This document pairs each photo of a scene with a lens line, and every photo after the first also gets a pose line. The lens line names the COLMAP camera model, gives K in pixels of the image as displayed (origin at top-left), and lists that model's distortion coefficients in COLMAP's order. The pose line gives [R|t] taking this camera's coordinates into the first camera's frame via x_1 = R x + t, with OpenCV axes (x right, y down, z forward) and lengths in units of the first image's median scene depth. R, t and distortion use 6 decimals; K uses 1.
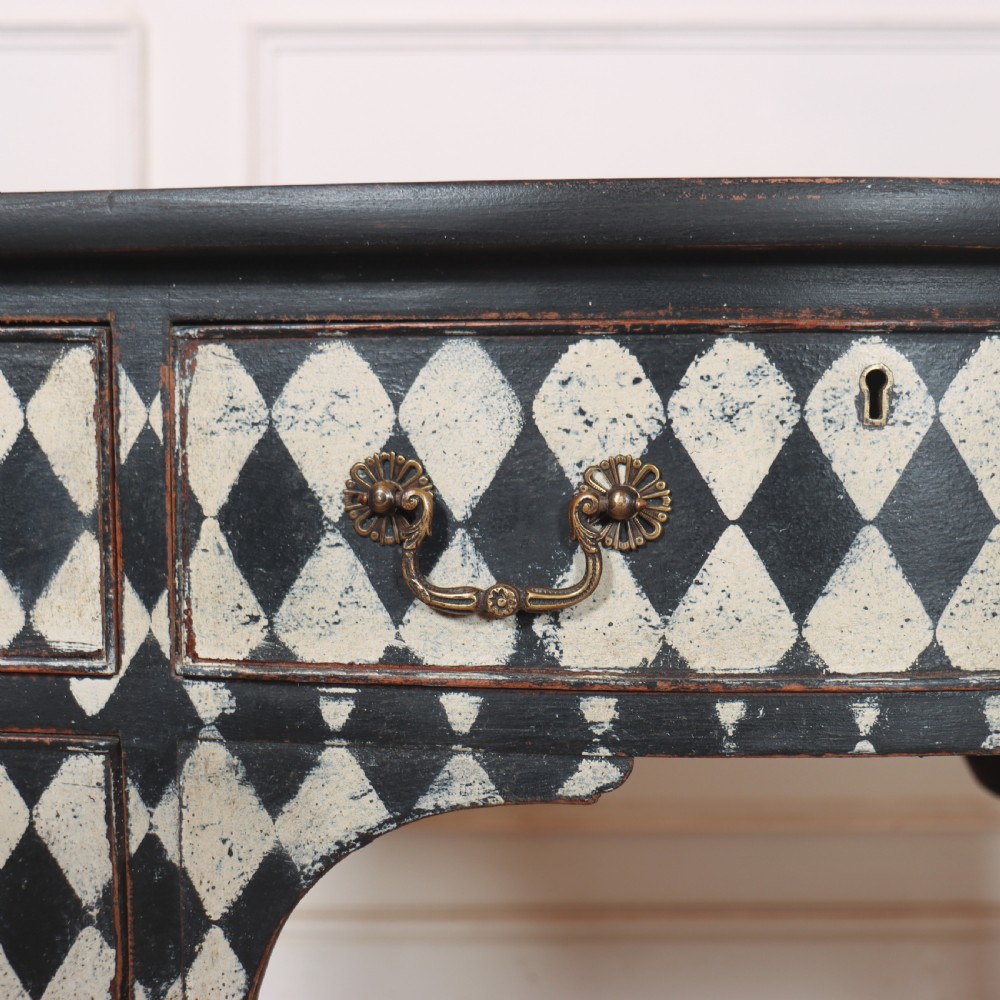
lens RADIAL K [[1601.3, 0, 486.9], [0, 1601.3, 482.3], [0, 0, 1]] dist [-0.162453, 0.000000]
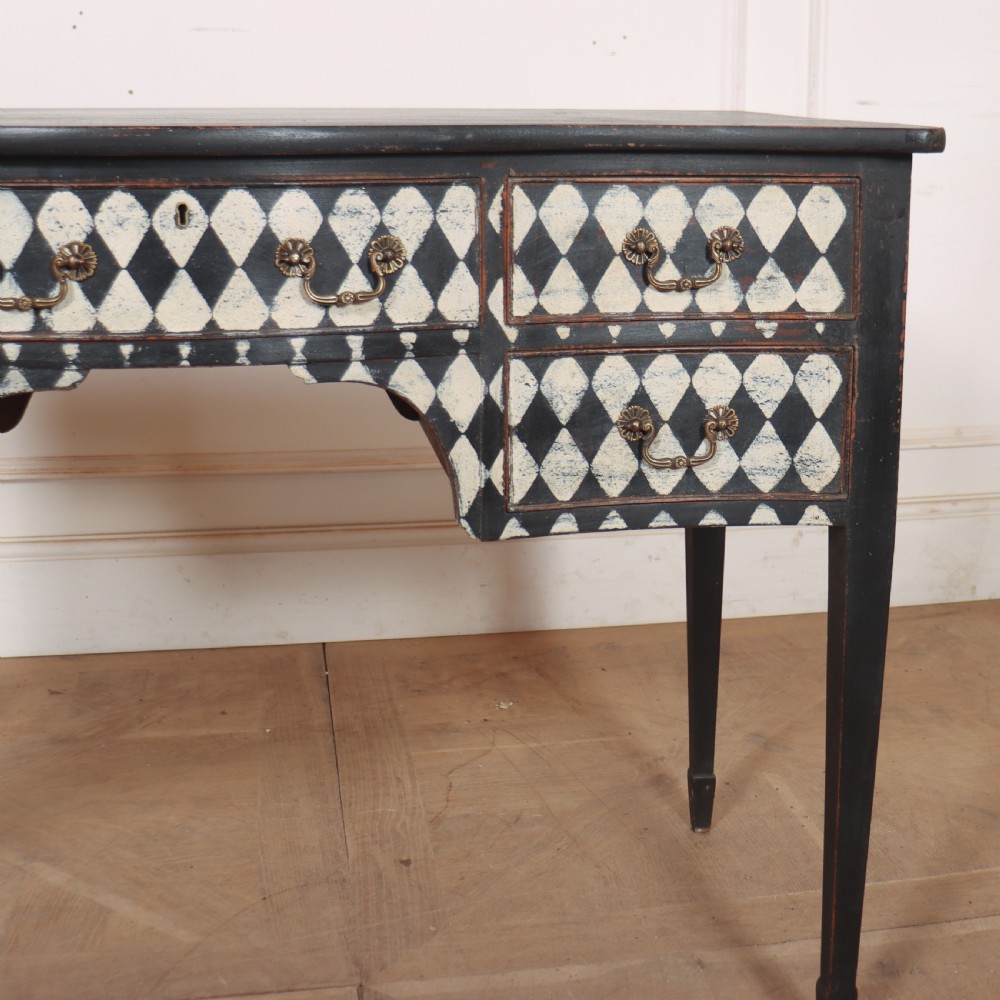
lens RADIAL K [[1540.3, 0, 607.2], [0, 1540.3, 362.8], [0, 0, 1]] dist [-0.143867, 0.000000]
pose [[0.974587, -0.019603, 0.223152, 0.336478], [-0.004710, 0.994150, 0.107905, -0.079440], [-0.223962, -0.106214, 0.968793, -1.306442]]
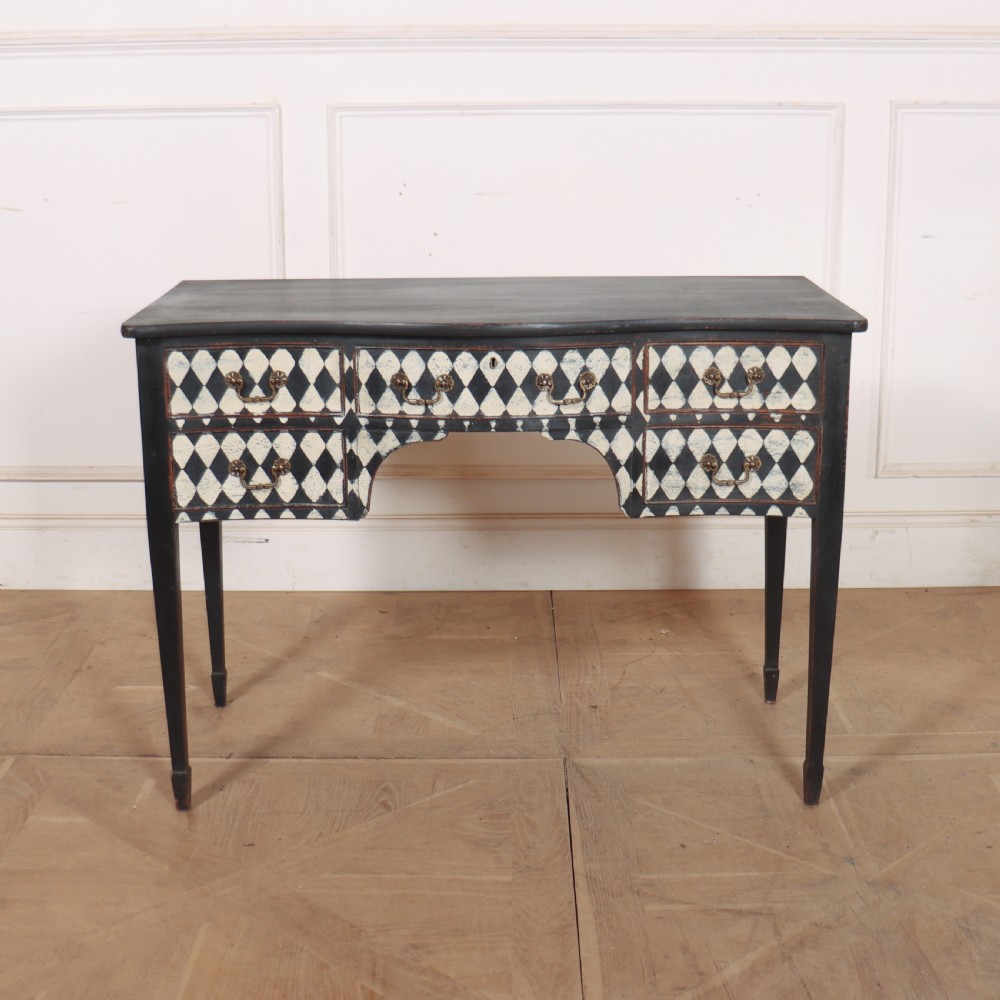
lens RADIAL K [[1540.3, 0, 477.7], [0, 1540.3, 496.5], [0, 0, 1]] dist [-0.143867, 0.000000]
pose [[0.999965, -0.001964, -0.008071, 0.223192], [0.003465, 0.981706, 0.190373, -0.555243], [0.007550, -0.190395, 0.981679, -3.824198]]
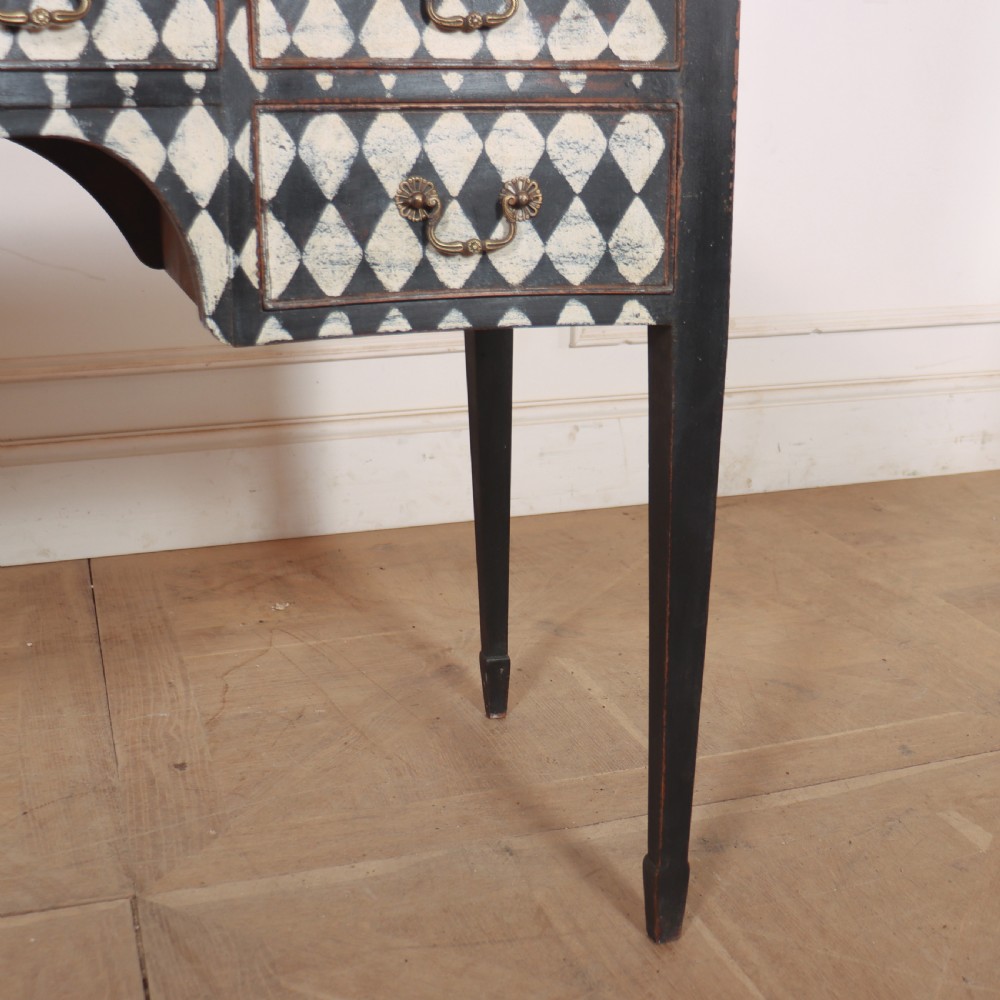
lens RADIAL K [[1406.0, 0, 522.3], [0, 1406.0, 590.6], [0, 0, 1]] dist [-0.130004, 0.000000]
pose [[0.943526, -0.103744, 0.314636, 0.432355], [0.011540, 0.959421, 0.281740, 0.262554], [-0.331097, -0.262198, 0.906436, -0.768384]]
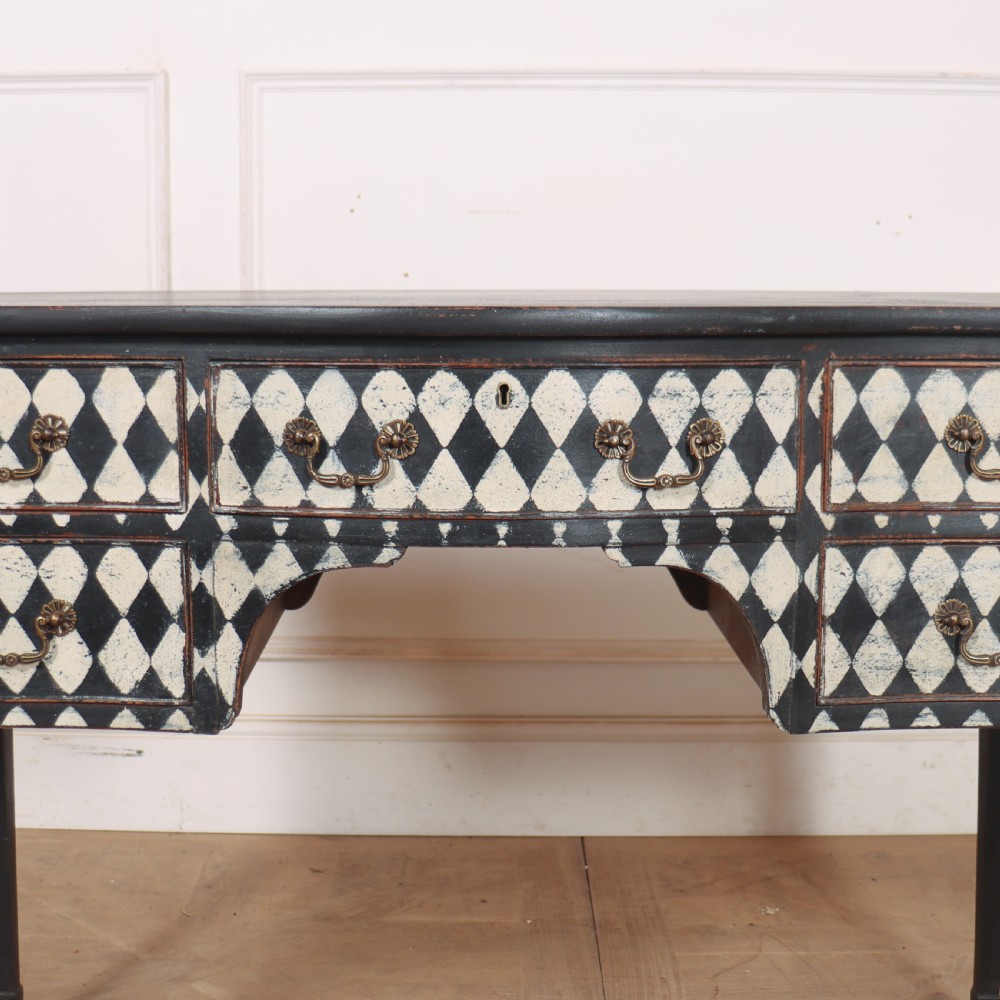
lens RADIAL K [[1601.3, 0, 449.8], [0, 1601.3, 534.3], [0, 0, 1]] dist [-0.162453, 0.000000]
pose [[0.999760, 0.006048, -0.021066, 0.206138], [-0.004032, 0.995521, 0.094454, -0.069803], [0.021543, -0.094346, 0.995306, -1.349124]]
